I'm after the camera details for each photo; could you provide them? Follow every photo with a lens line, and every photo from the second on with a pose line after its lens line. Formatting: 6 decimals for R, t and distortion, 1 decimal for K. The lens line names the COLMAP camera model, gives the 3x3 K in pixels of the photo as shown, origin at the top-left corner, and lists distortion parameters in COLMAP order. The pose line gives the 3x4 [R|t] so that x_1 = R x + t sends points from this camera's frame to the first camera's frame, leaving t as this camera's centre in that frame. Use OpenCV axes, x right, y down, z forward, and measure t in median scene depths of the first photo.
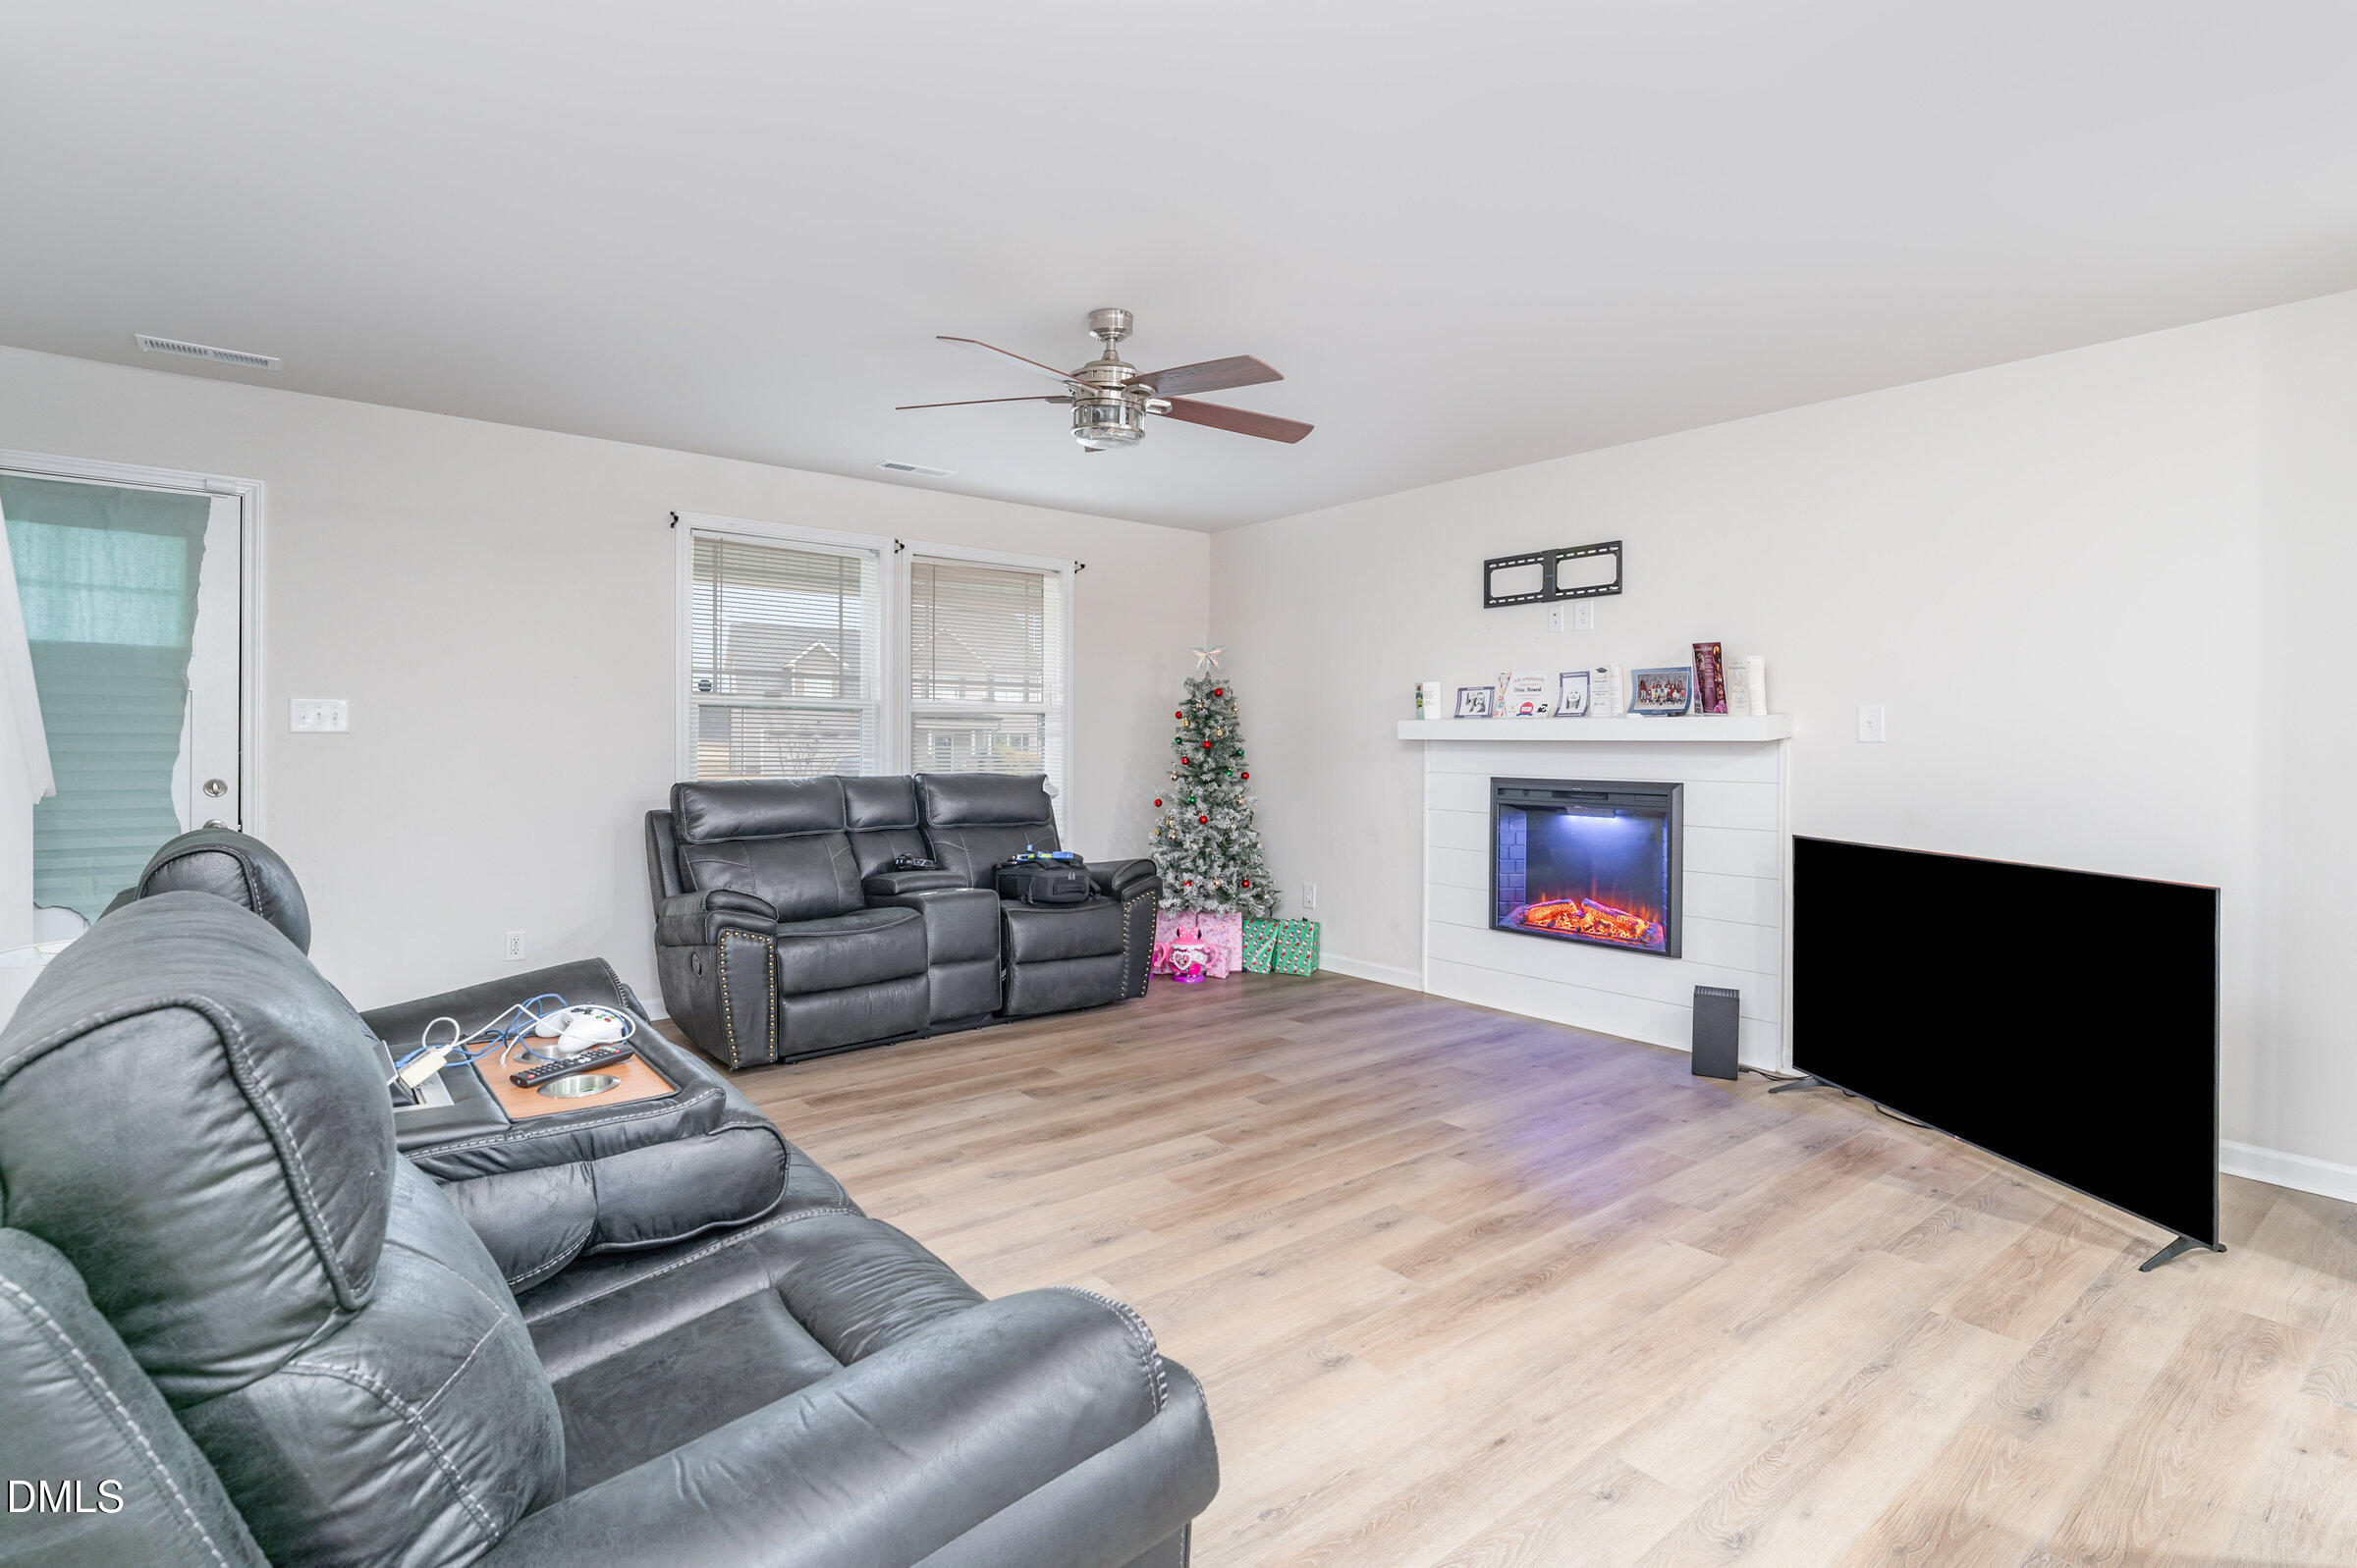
lens RADIAL K [[1124.5, 0, 1179.4], [0, 1124.5, 748.4], [0, 0, 1]] dist [-0.004126, -0.000251]
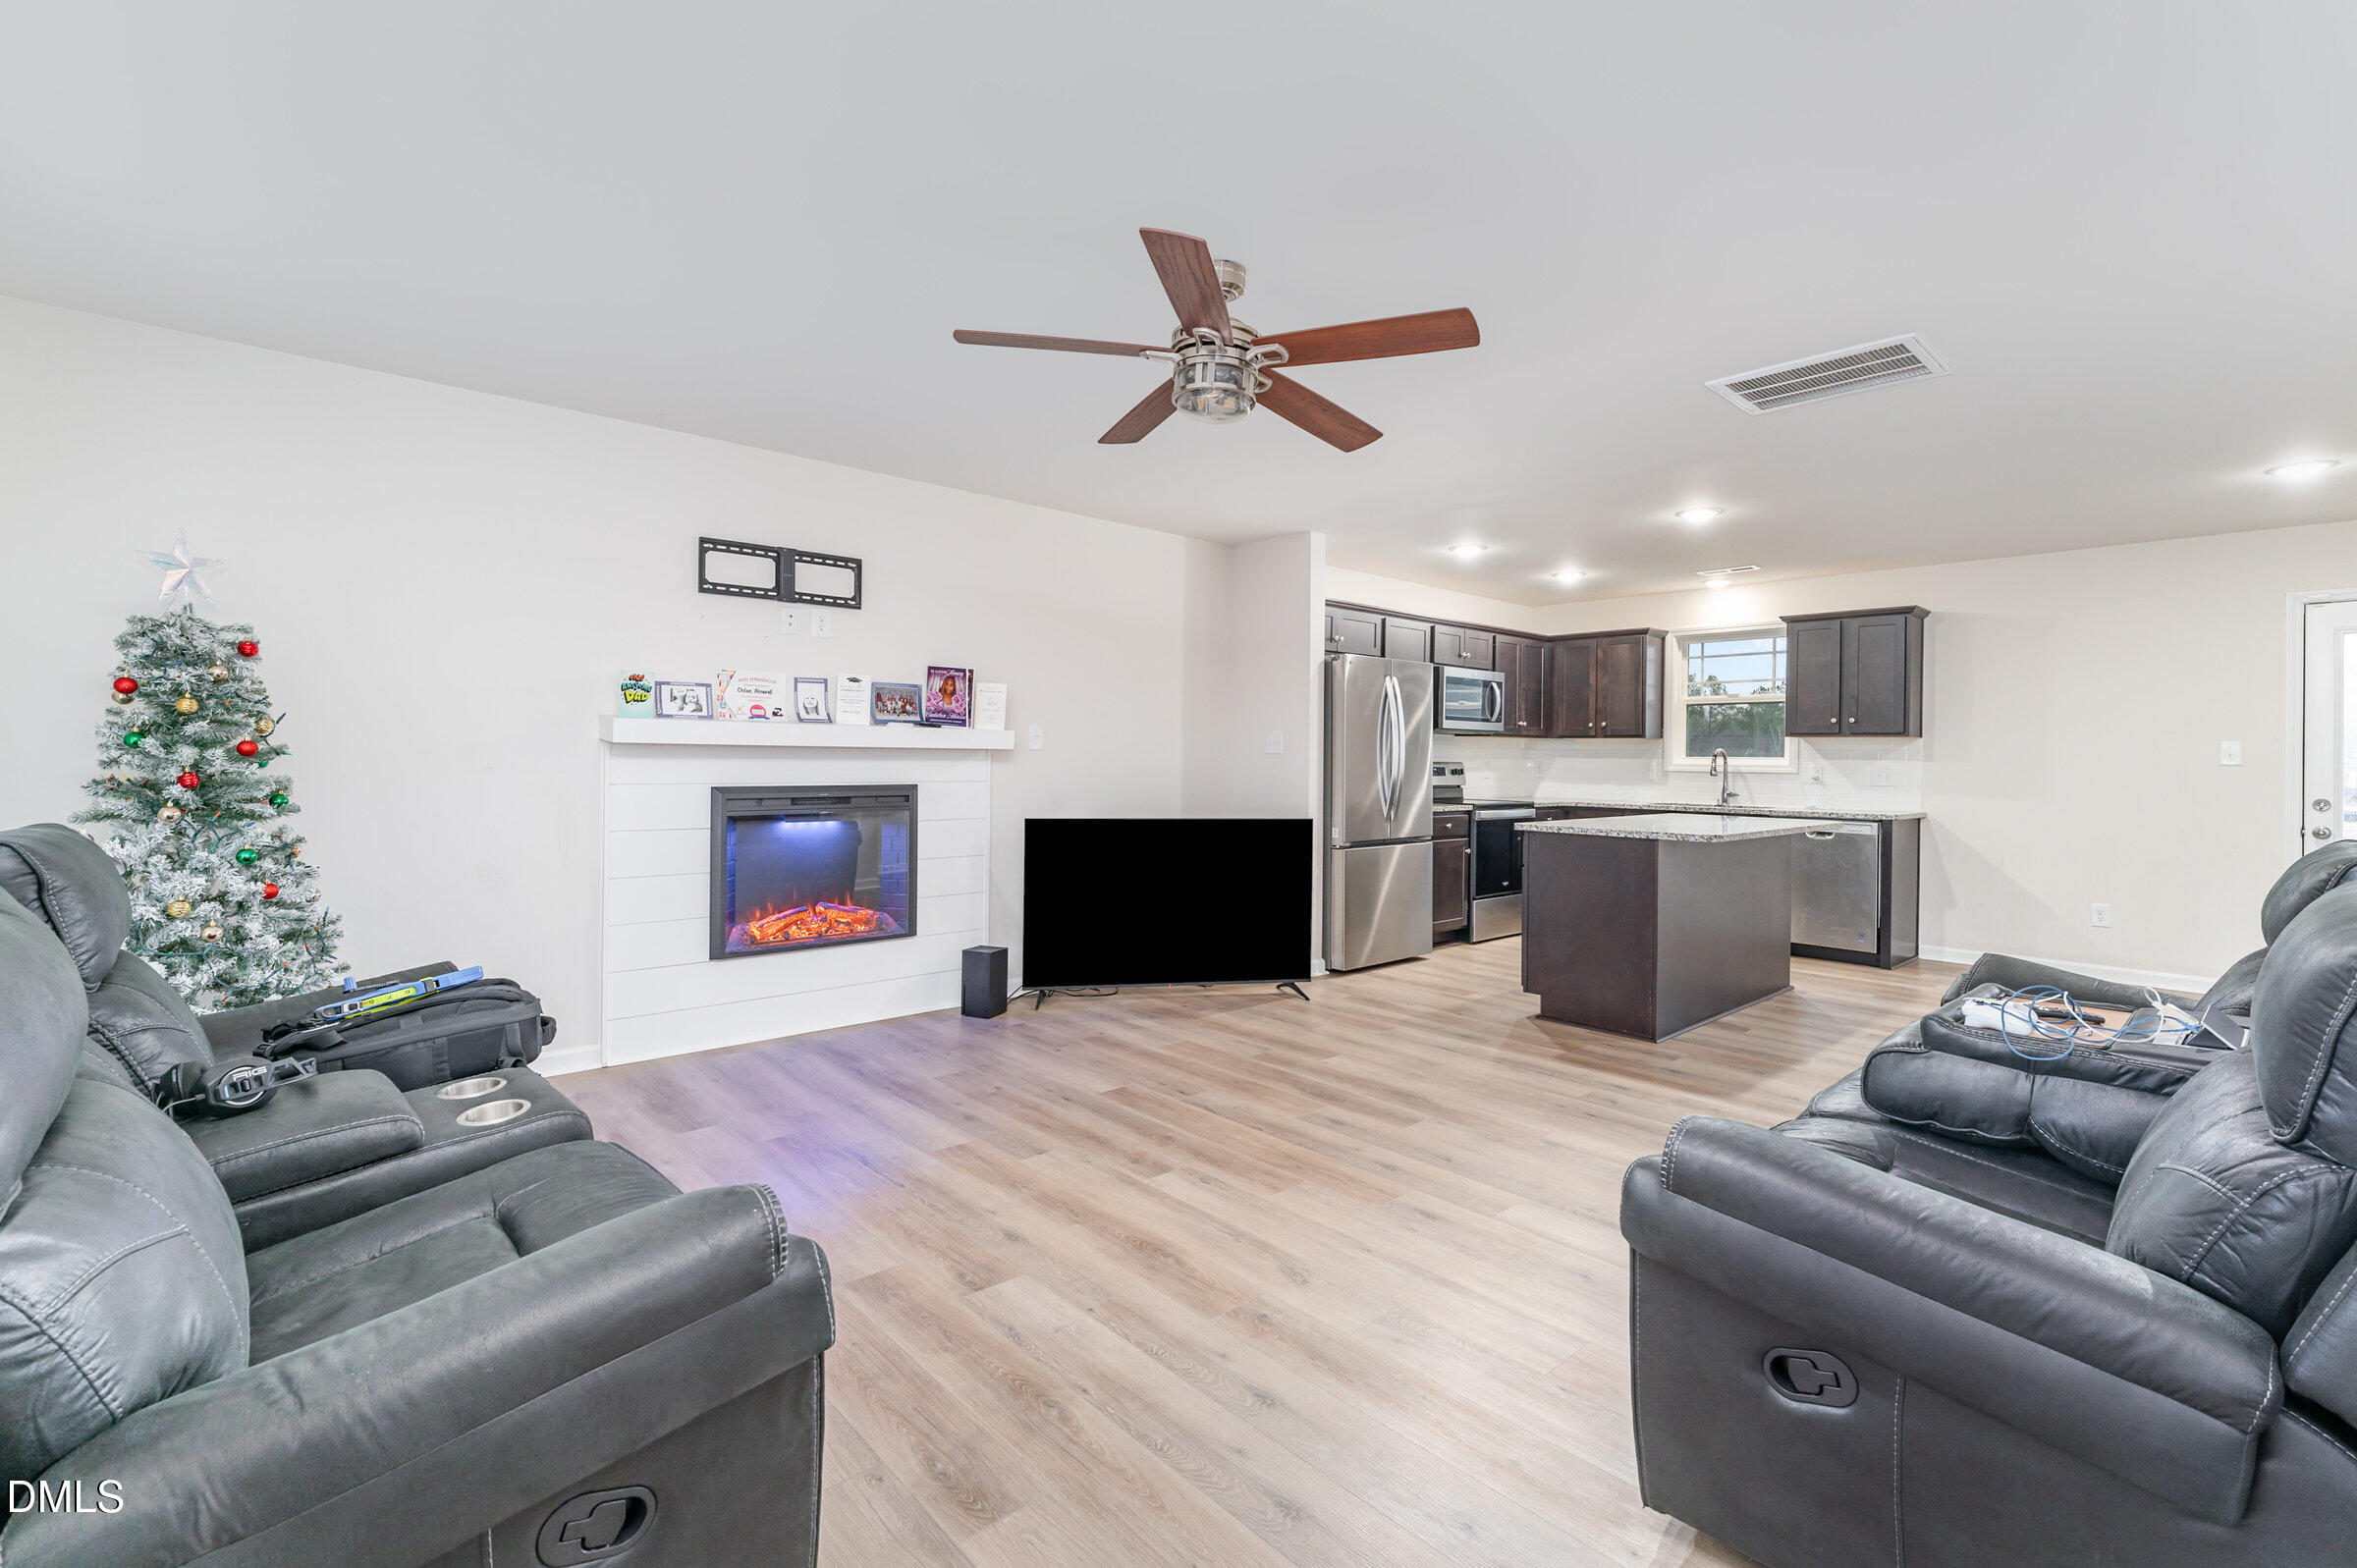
lens RADIAL K [[1046.7, 0, 1180.0], [0, 1046.7, 752.5], [0, 0, 1]] dist [-0.001356, -0.000014]
pose [[-0.062531, -0.005118, 0.998030, -0.654536], [-0.007732, 0.999959, 0.004644, -0.009421], [-0.998013, -0.007426, -0.062568, 0.802760]]
